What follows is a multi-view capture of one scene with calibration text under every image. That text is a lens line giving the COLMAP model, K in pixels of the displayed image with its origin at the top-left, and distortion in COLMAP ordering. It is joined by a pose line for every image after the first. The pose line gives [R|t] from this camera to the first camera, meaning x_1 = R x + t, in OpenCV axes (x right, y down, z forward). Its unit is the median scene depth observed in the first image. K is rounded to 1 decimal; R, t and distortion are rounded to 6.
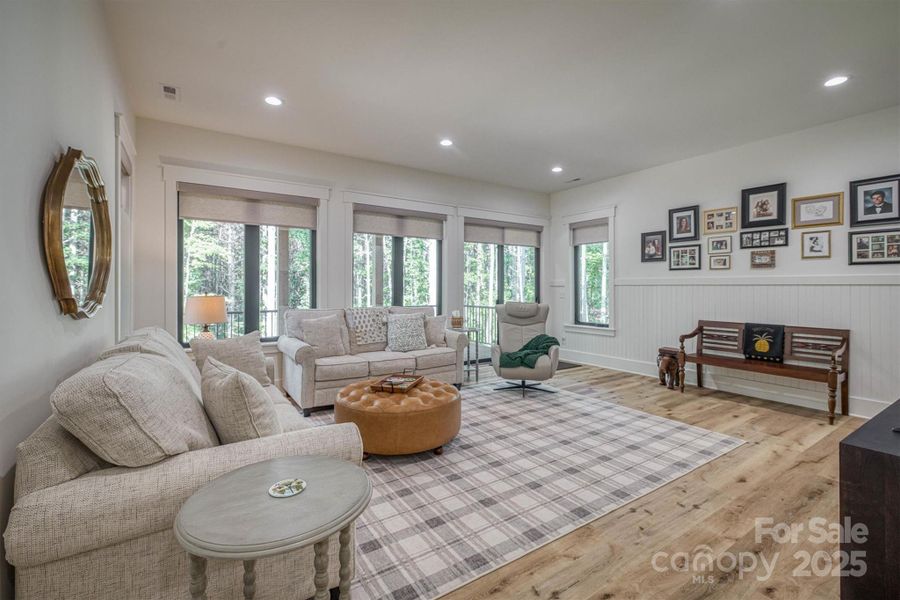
lens RADIAL K [[393.5, 0, 445.6], [0, 393.5, 283.3], [0, 0, 1]] dist [0.000309, -0.008515]
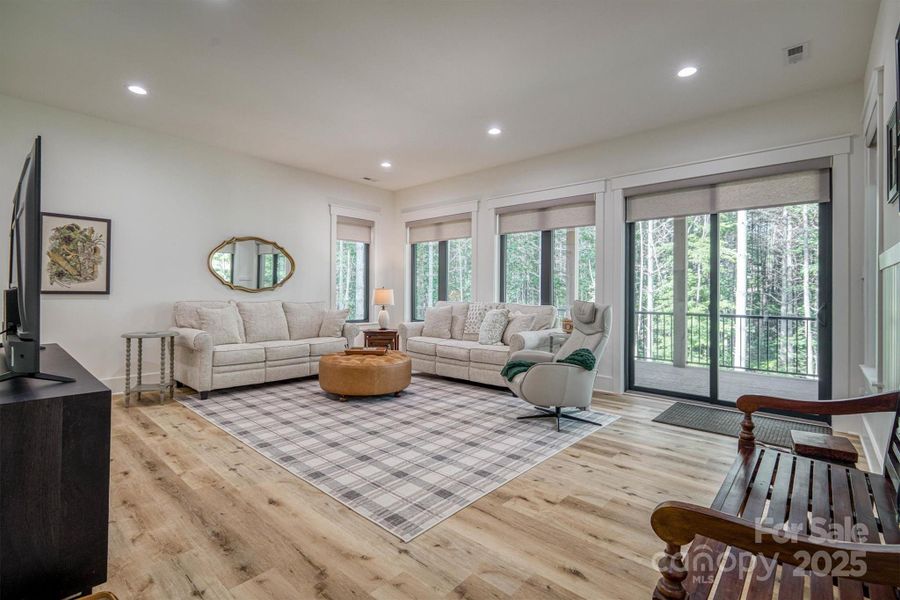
lens RADIAL K [[415.2, 0, 451.1], [0, 415.2, 306.0], [0, 0, 1]] dist [0.000093, 0.000014]
pose [[0.267018, 0.045039, -0.962639, 0.898449], [0.003796, 0.998850, 0.047786, 0.016841], [0.963684, -0.016414, 0.266540, 0.596025]]
